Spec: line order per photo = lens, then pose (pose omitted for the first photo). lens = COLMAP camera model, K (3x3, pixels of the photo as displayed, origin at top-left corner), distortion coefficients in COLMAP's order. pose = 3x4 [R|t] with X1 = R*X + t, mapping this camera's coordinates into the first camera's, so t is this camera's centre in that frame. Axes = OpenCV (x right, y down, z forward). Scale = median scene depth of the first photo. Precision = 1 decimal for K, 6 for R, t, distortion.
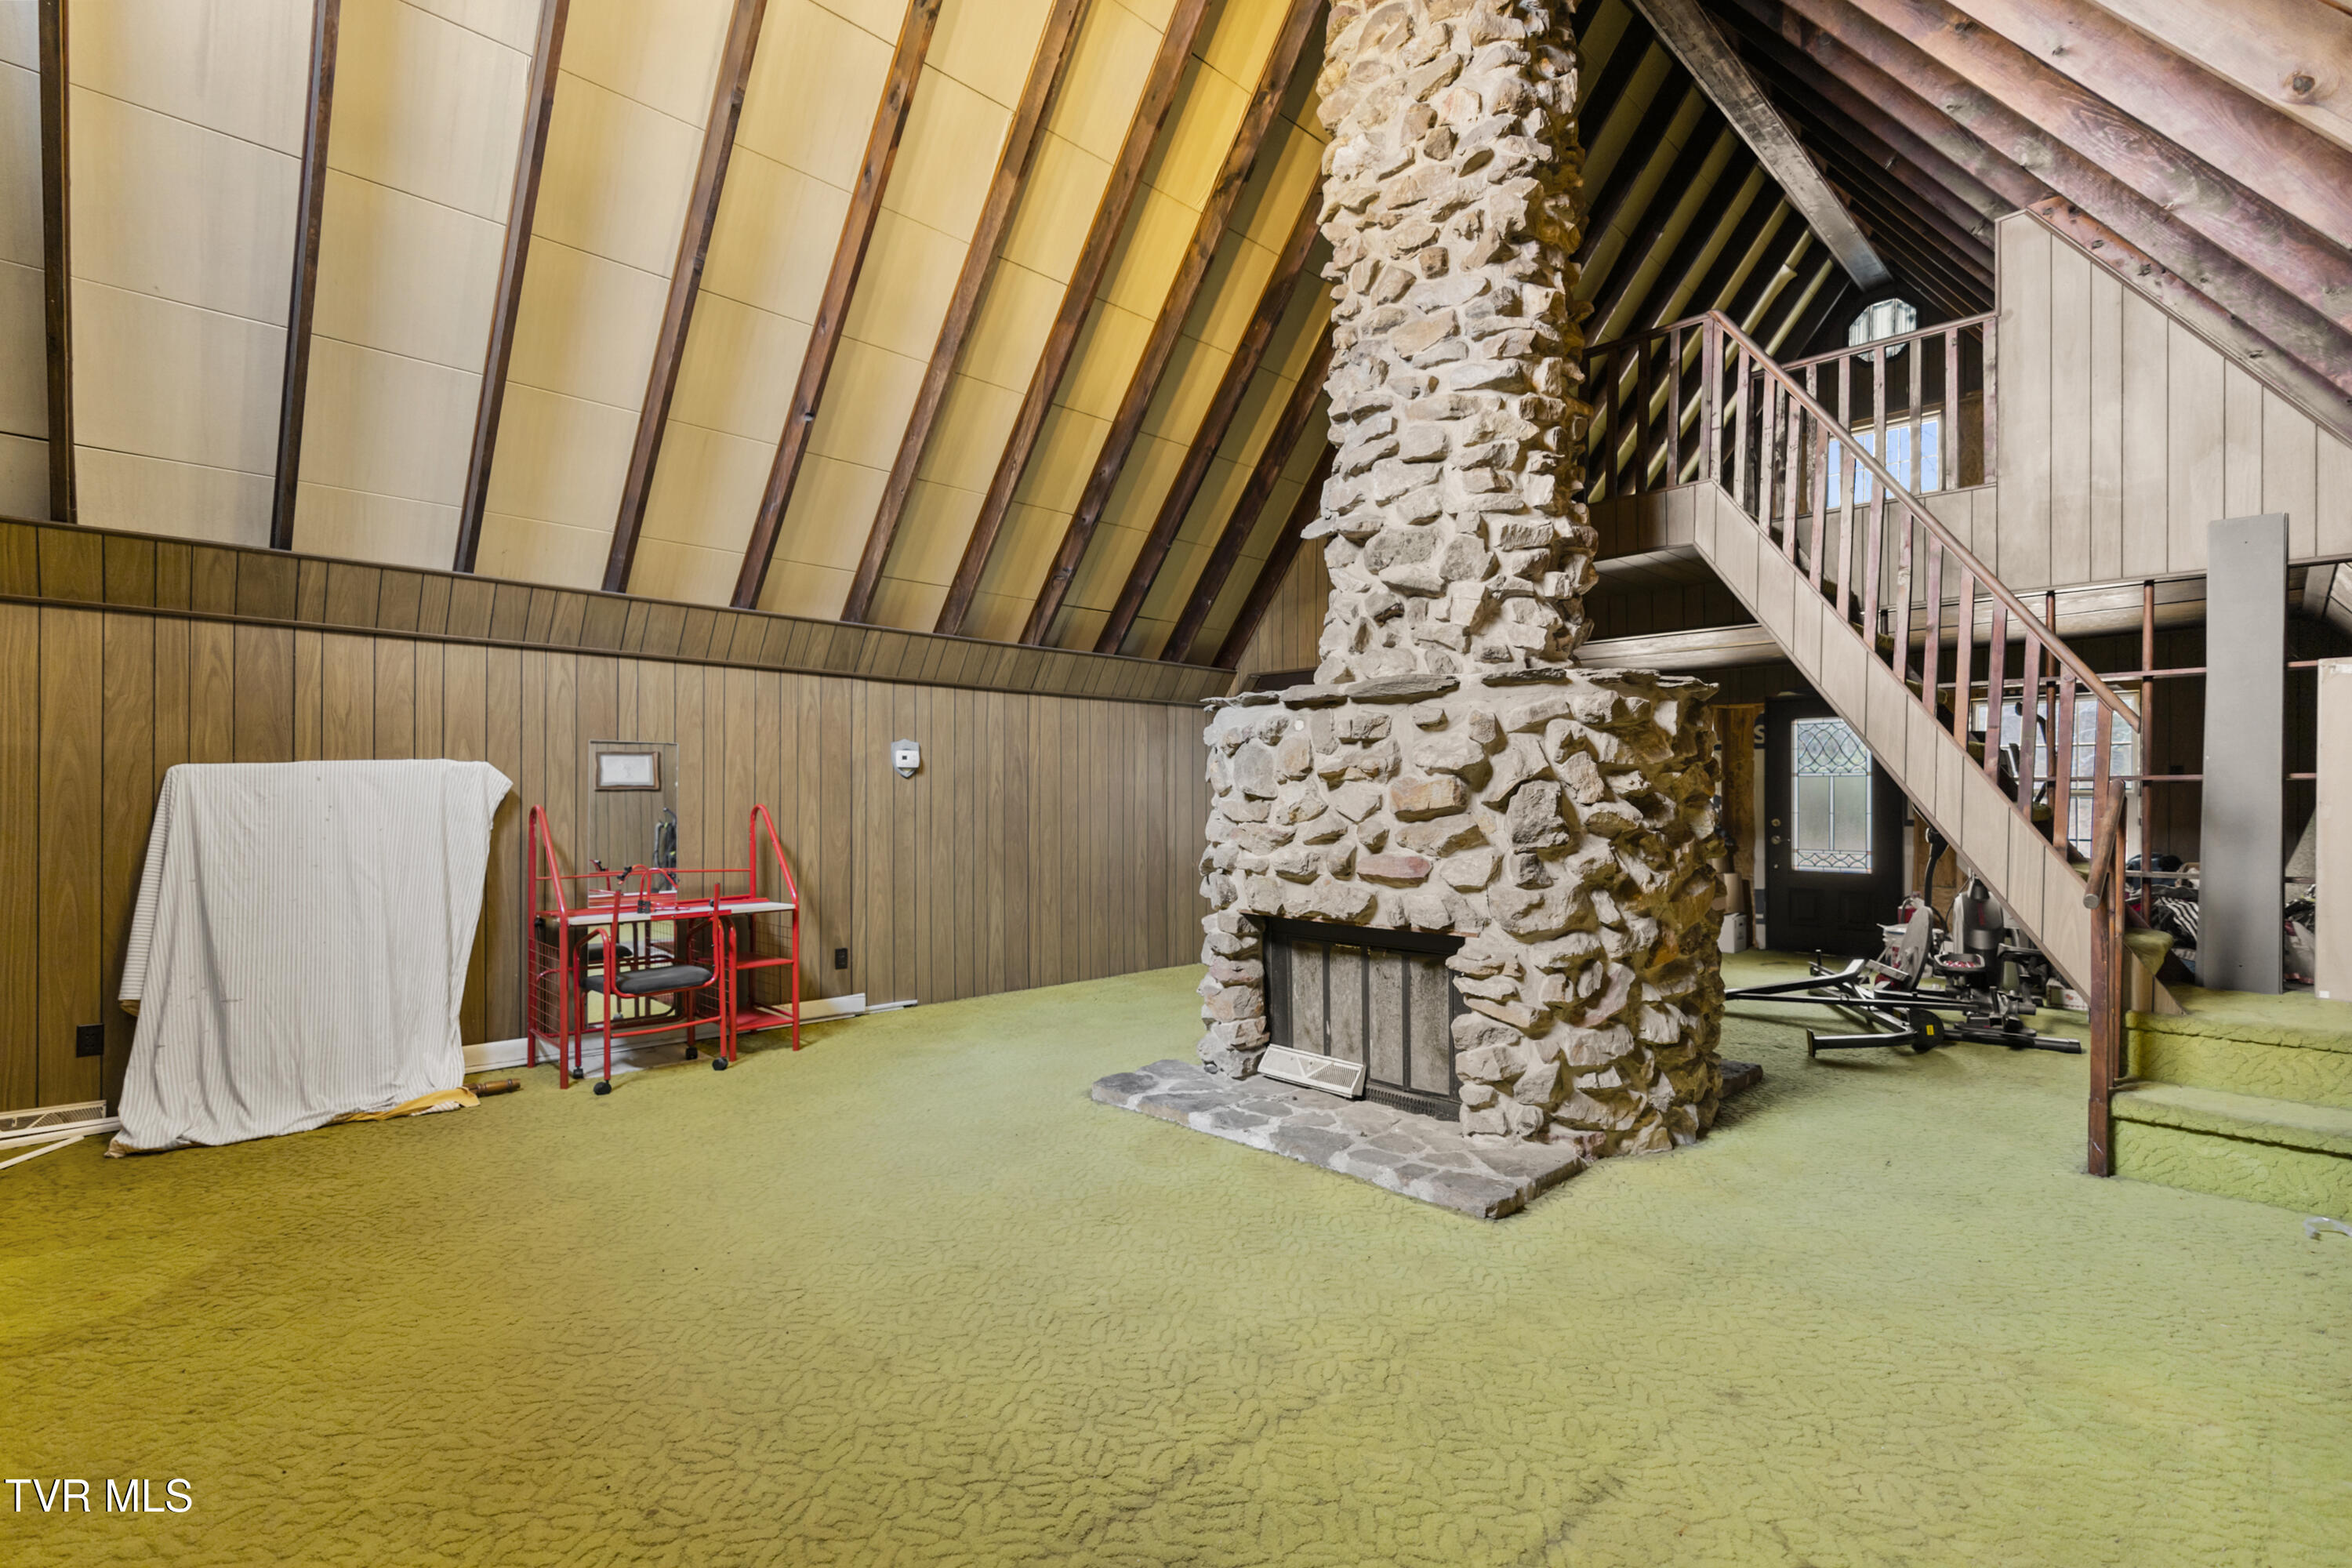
lens RADIAL K [[1072.4, 0, 1176.0], [0, 1072.4, 784.0], [0, 0, 1]] dist [-0.001646, 0.000612]
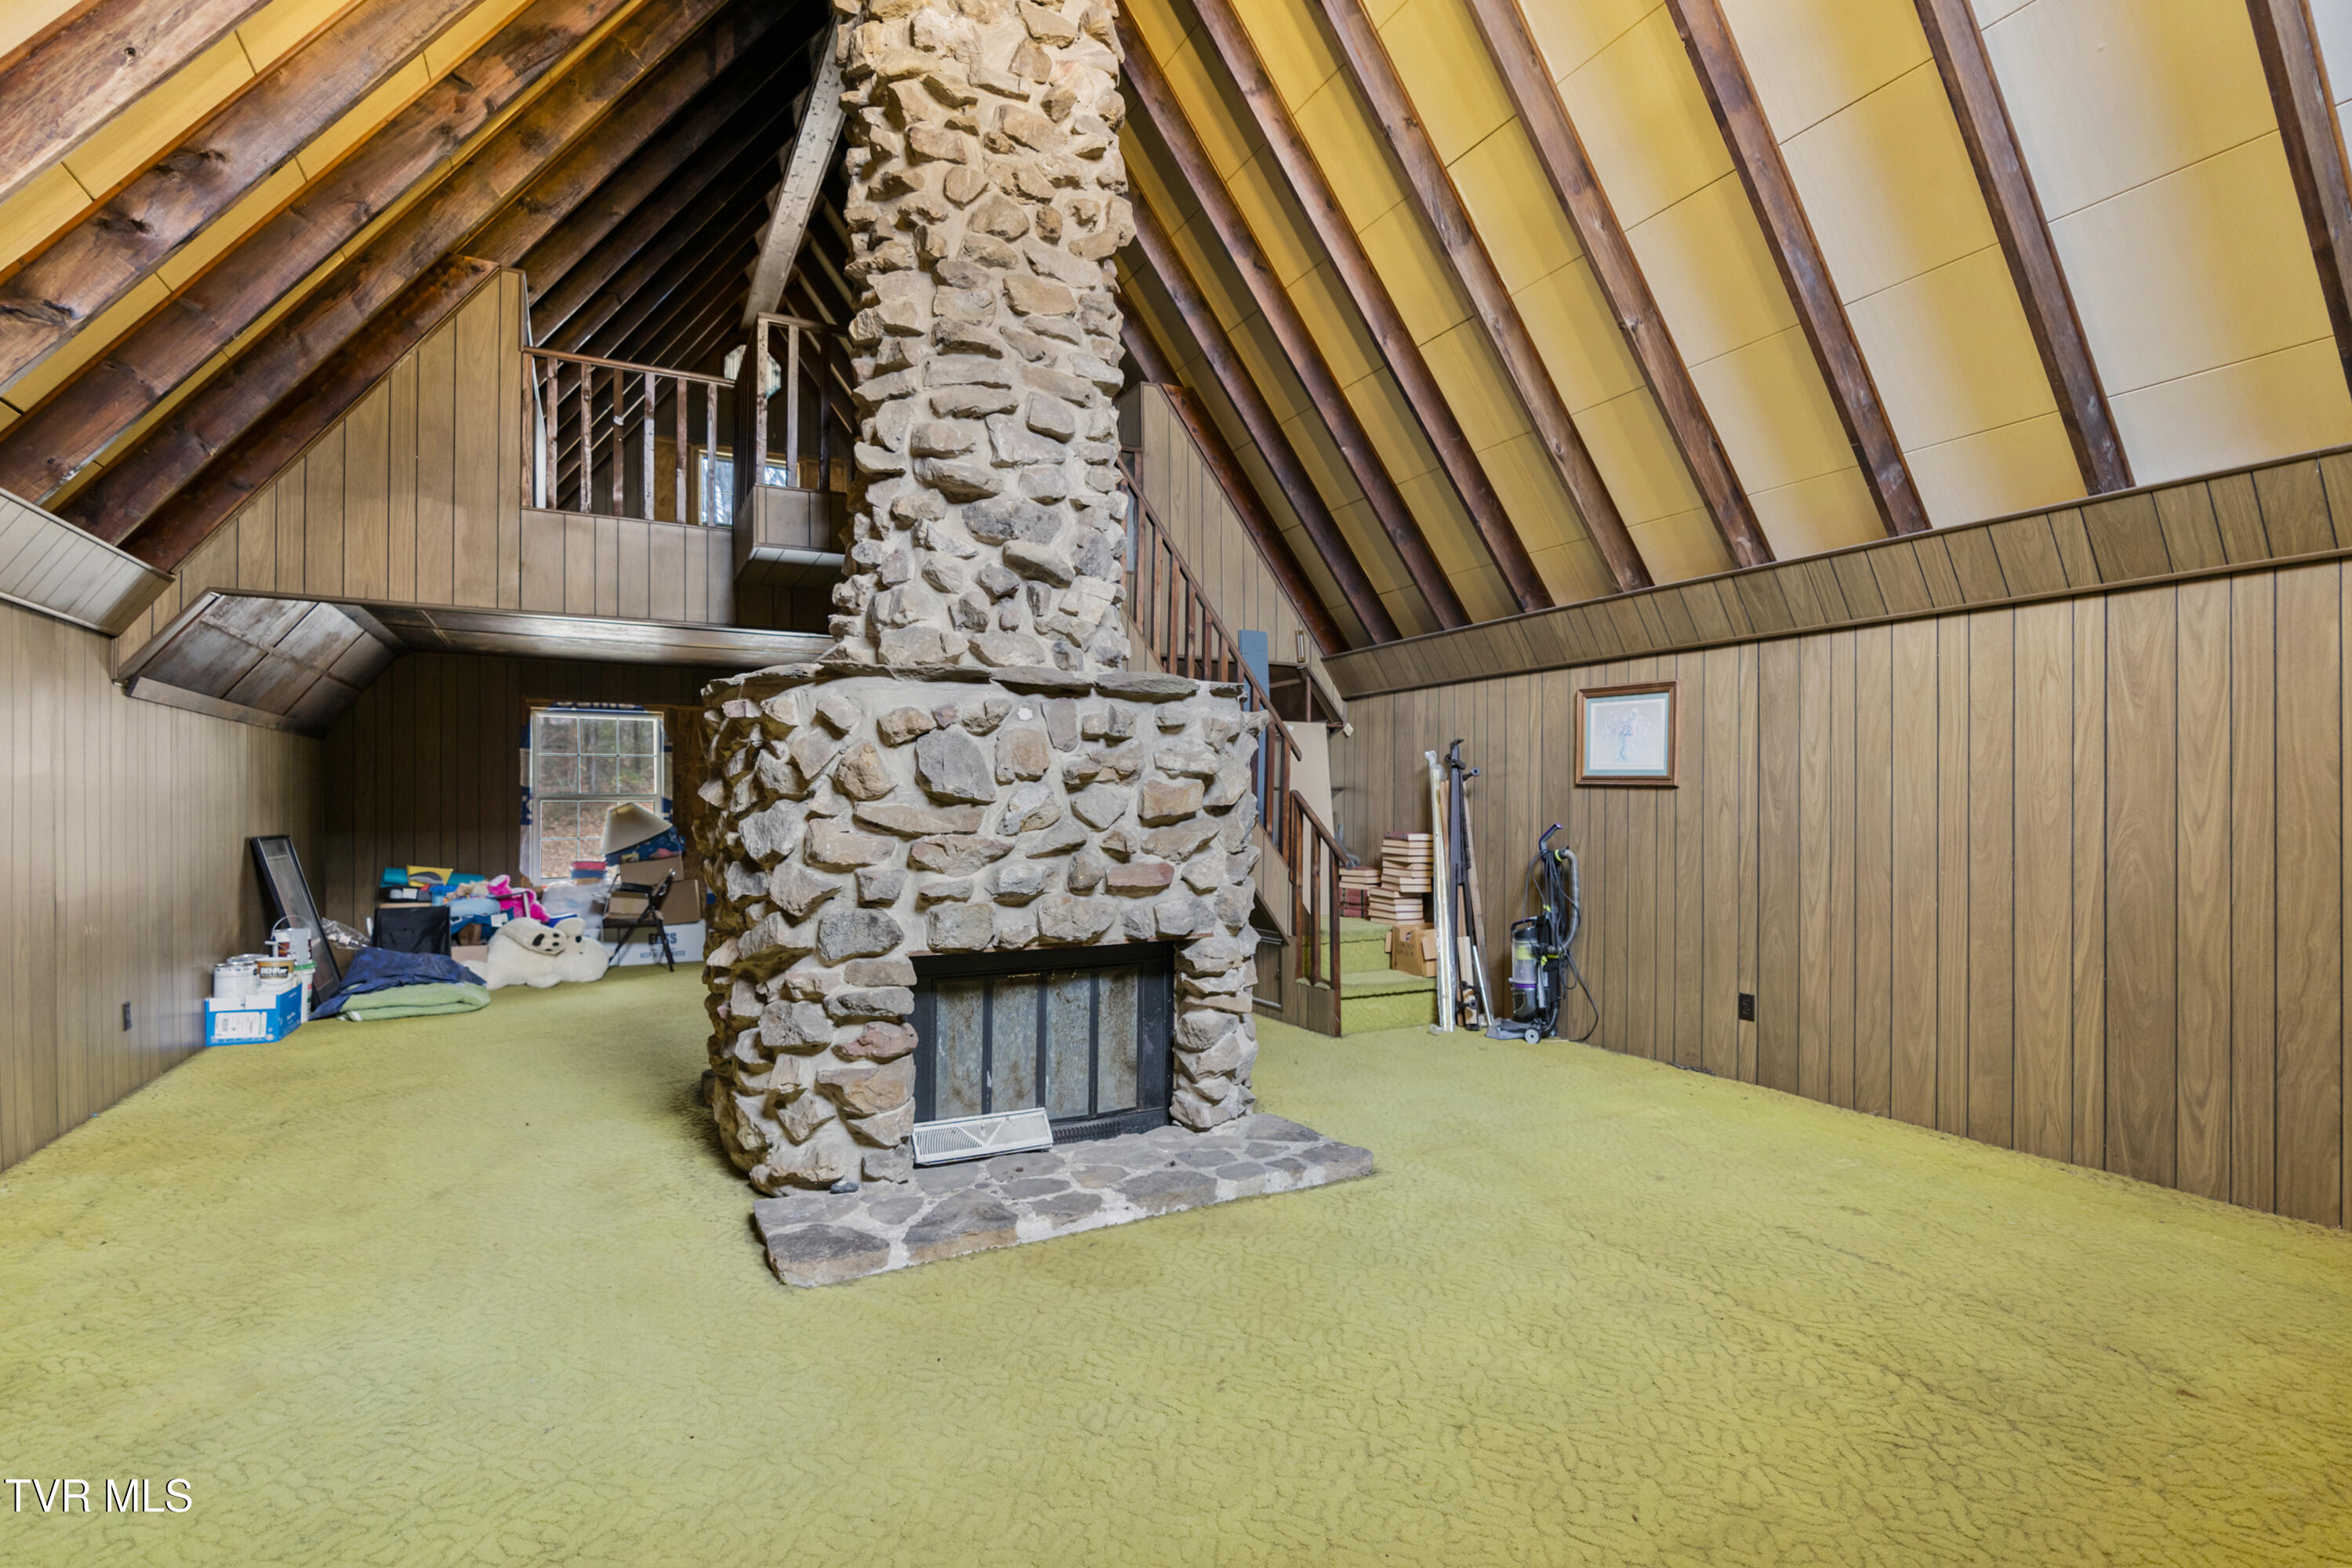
lens RADIAL K [[1080.2, 0, 1173.7], [0, 1080.2, 790.5], [0, 0, 1]] dist [-0.010220, -0.000041]
pose [[0.289705, 0.009378, 0.957070, -0.666299], [-0.011741, 0.999912, -0.006244, 0.008052], [-0.957044, -0.009428, 0.289790, 0.671895]]
